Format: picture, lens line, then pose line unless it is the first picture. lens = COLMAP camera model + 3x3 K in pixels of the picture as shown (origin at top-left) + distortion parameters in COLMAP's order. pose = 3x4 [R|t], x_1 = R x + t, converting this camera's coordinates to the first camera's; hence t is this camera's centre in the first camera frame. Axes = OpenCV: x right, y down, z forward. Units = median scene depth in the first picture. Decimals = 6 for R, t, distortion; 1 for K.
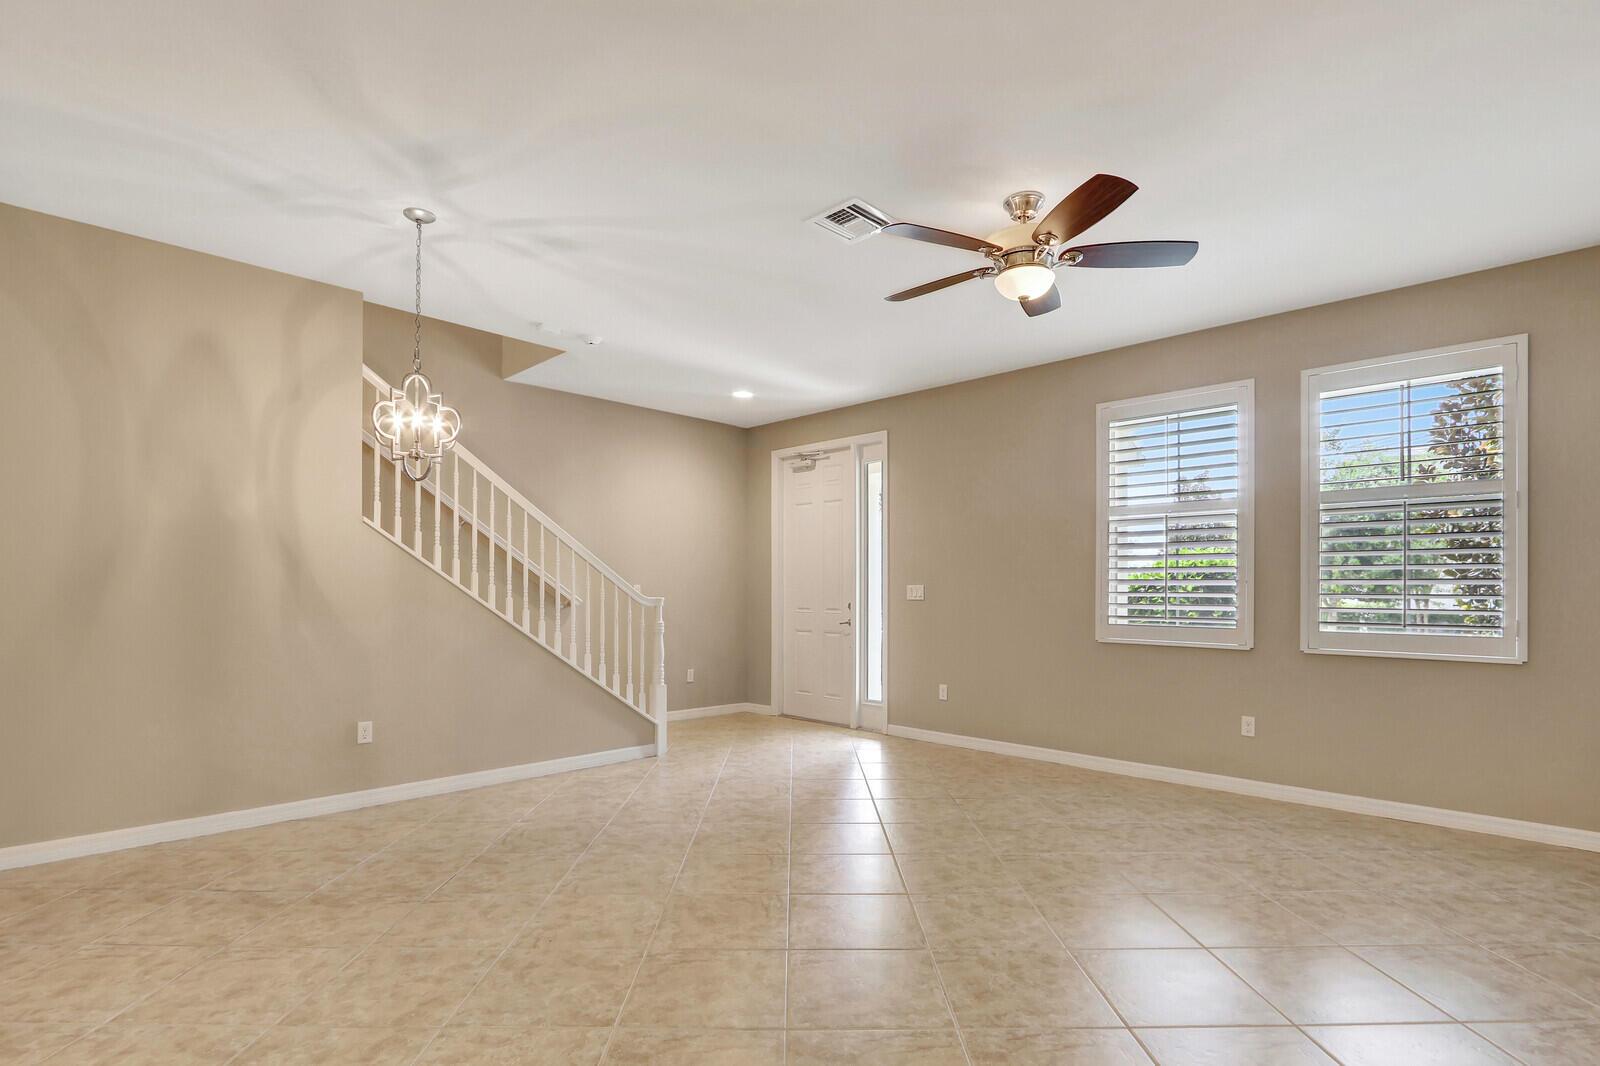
lens RADIAL K [[772.1, 0, 822.7], [0, 772.1, 589.9], [0, 0, 1]] dist [-0.014467, 0.000049]
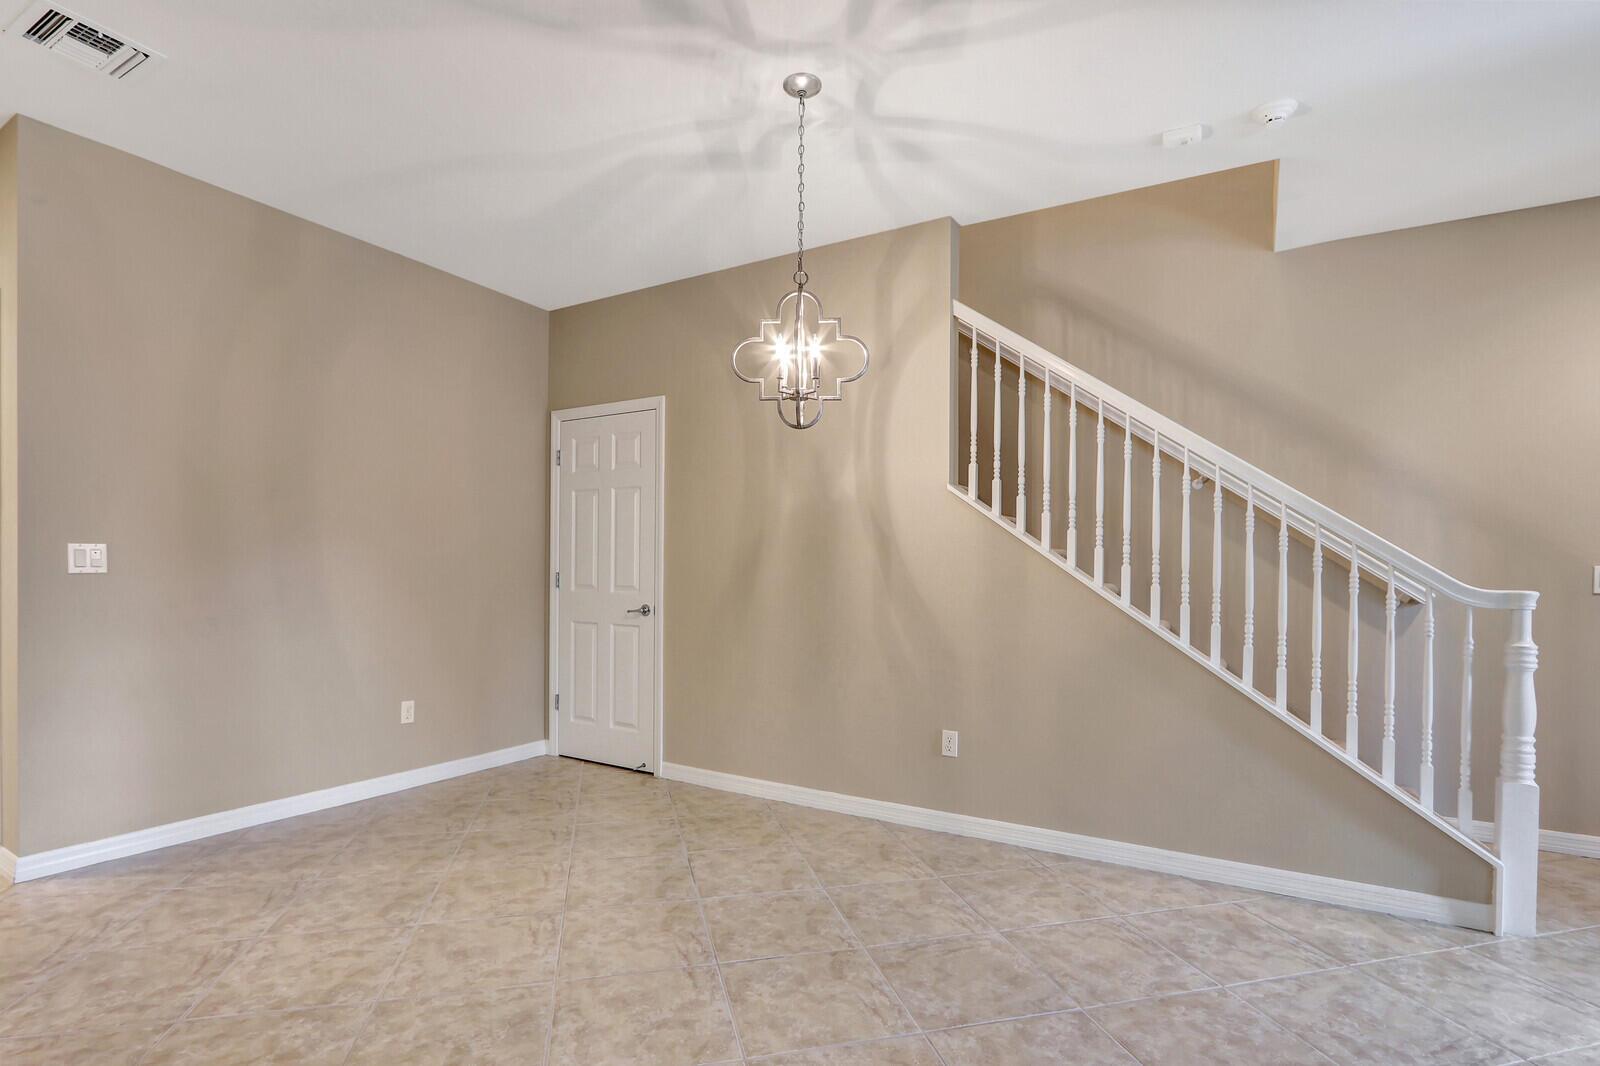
lens RADIAL K [[768.0, 0, 768.0], [0, 768.0, 578.7], [0, 0, 1]] dist [-0.017017, -0.000333]
pose [[0.211999, 0.003391, -0.977264, 0.184520], [-0.008693, 0.999961, 0.001584, 0.007782], [0.977231, 0.008159, 0.212020, 0.667435]]
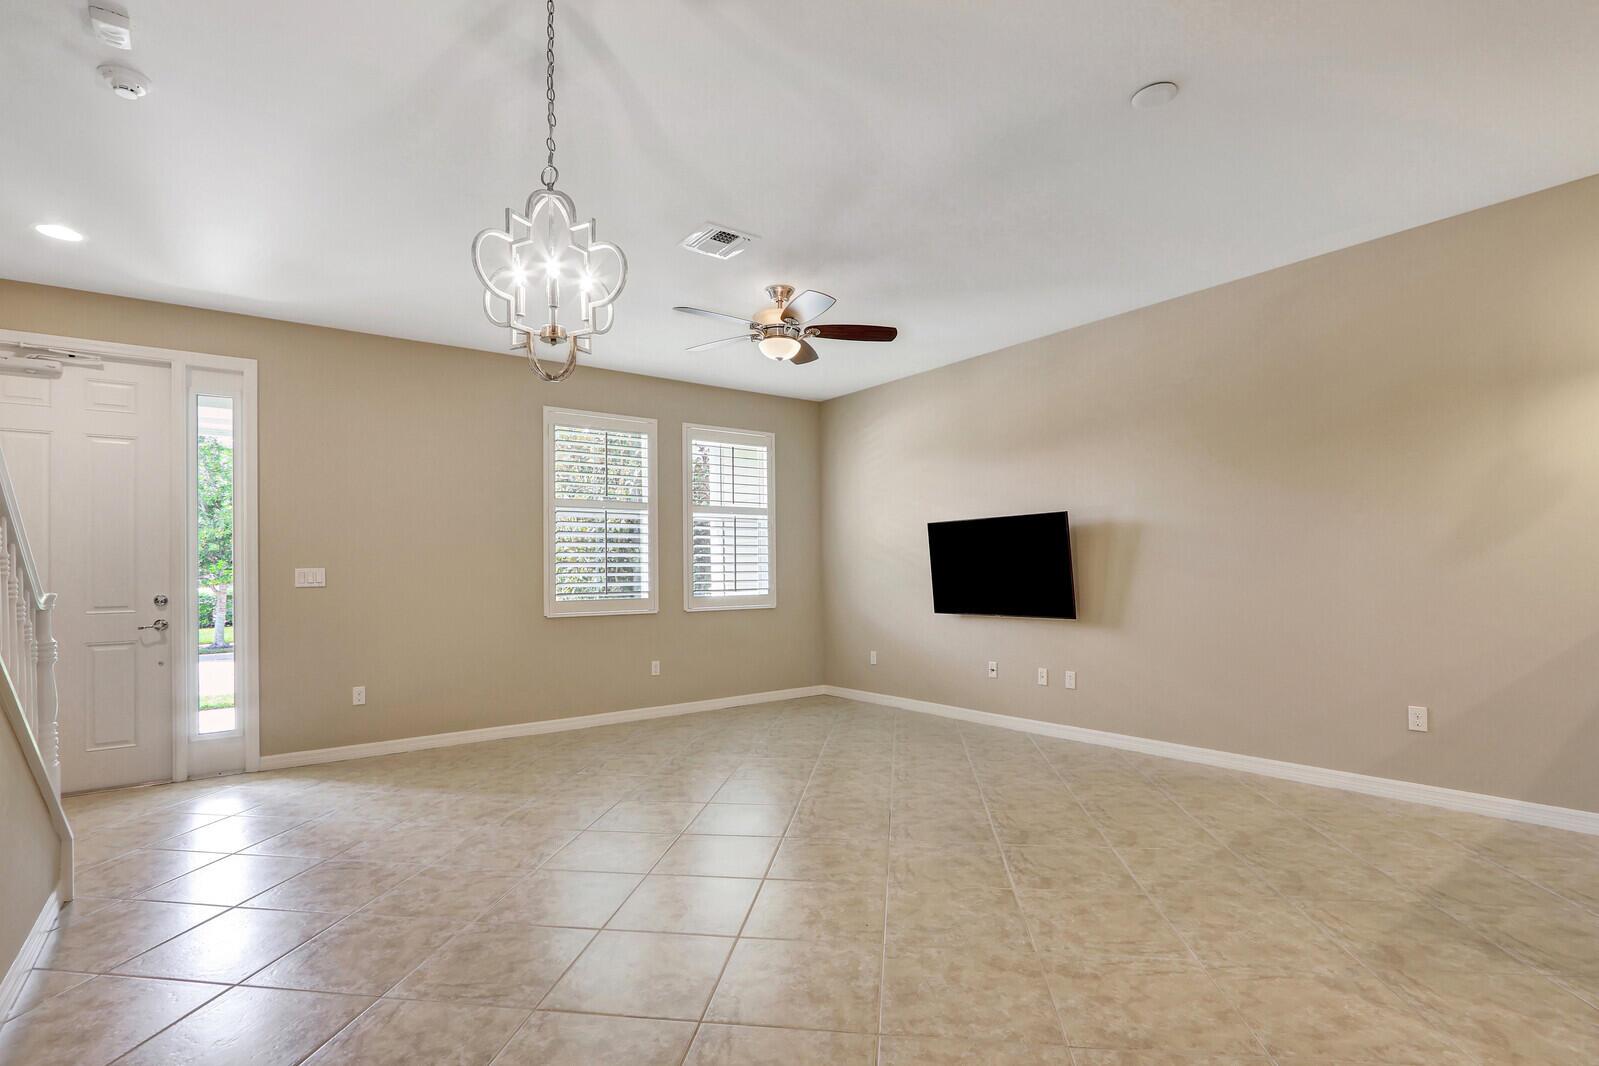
lens RADIAL K [[767.5, 0, 767.6], [0, 767.5, 578.7], [0, 0, 1]] dist [-0.017017, -0.000333]
pose [[0.176931, -0.018850, 0.984043, -0.872098], [0.011834, 0.999785, 0.017024, -0.006754], [-0.984152, 0.008633, 0.177116, 0.617061]]
